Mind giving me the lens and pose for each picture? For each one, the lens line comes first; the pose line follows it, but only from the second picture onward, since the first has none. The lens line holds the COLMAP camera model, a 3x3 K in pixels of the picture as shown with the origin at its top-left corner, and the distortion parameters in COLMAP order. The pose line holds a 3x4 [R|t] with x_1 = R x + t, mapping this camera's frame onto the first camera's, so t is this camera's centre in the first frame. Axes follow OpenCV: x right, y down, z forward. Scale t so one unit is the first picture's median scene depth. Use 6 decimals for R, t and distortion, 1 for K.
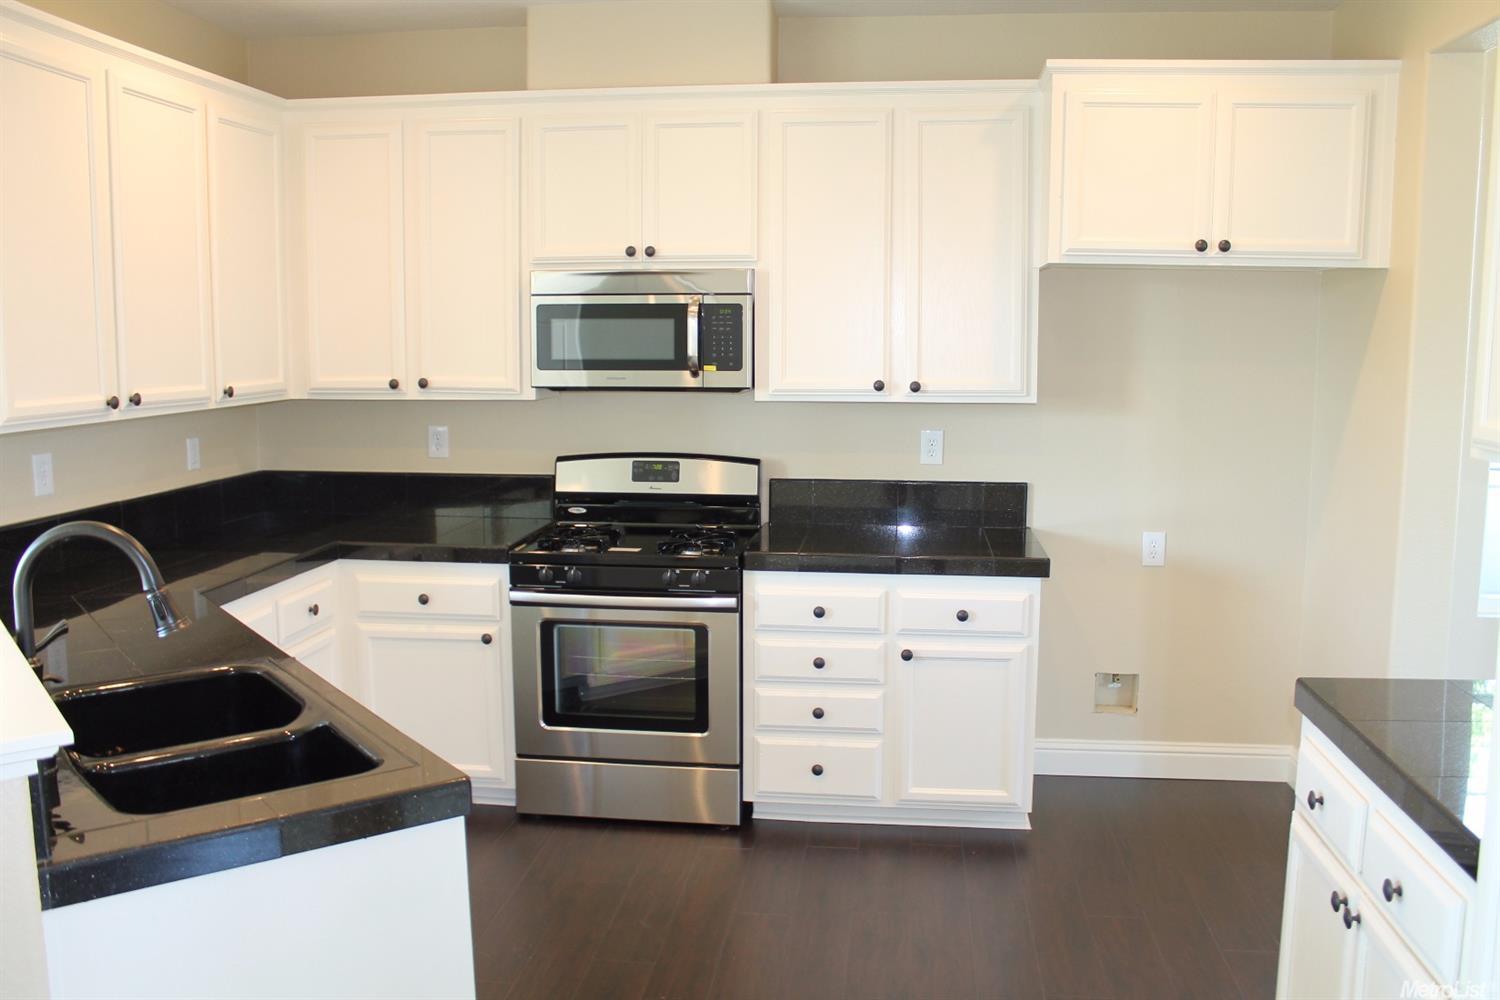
lens RADIAL K [[1272.8, 0, 742.9], [0, 1272.8, 503.3], [0, 0, 1]] dist [-0.155402, 0.132924]
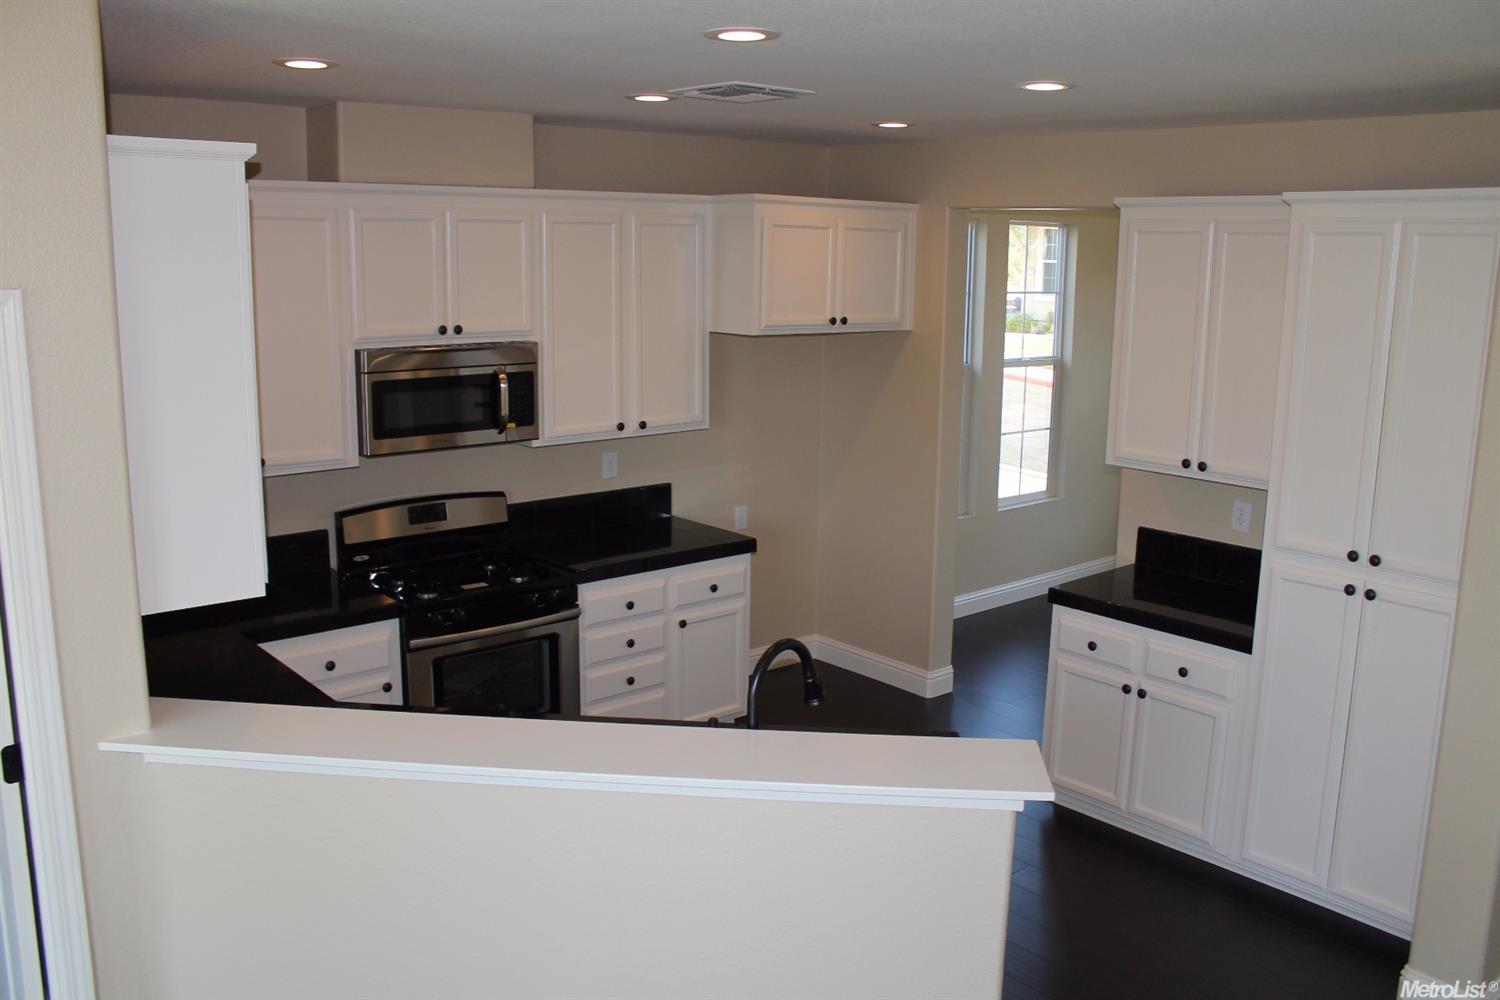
lens RADIAL K [[1272.8, 0, 745.3], [0, 1272.8, 496.5], [0, 0, 1]] dist [-0.155402, 0.132924]
pose [[0.675874, -0.133549, 0.724816, -0.763625], [0.089170, 0.991039, 0.099452, -0.140077], [-0.731603, -0.002586, 0.681726, 0.015502]]
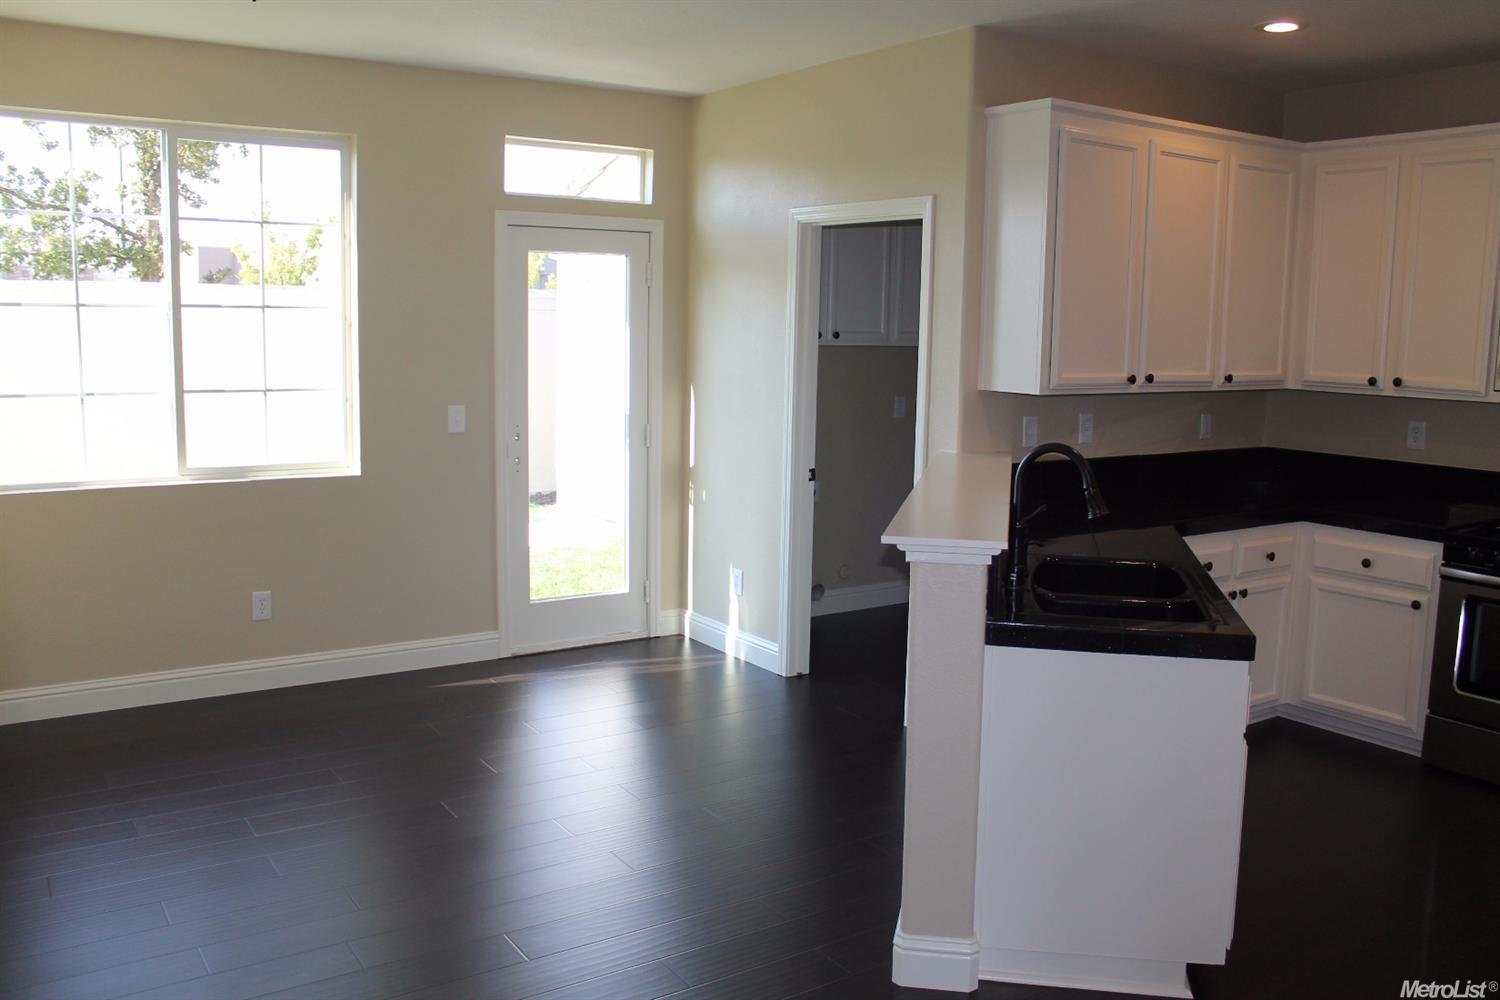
lens RADIAL K [[1272.8, 0, 751.2], [0, 1272.8, 499.1], [0, 0, 1]] dist [-0.155402, 0.132924]
pose [[0.659872, 0.113391, -0.742772, 0.219796], [-0.114496, 0.992177, 0.049748, 0.025056], [0.742603, 0.052217, 0.667693, -0.206079]]
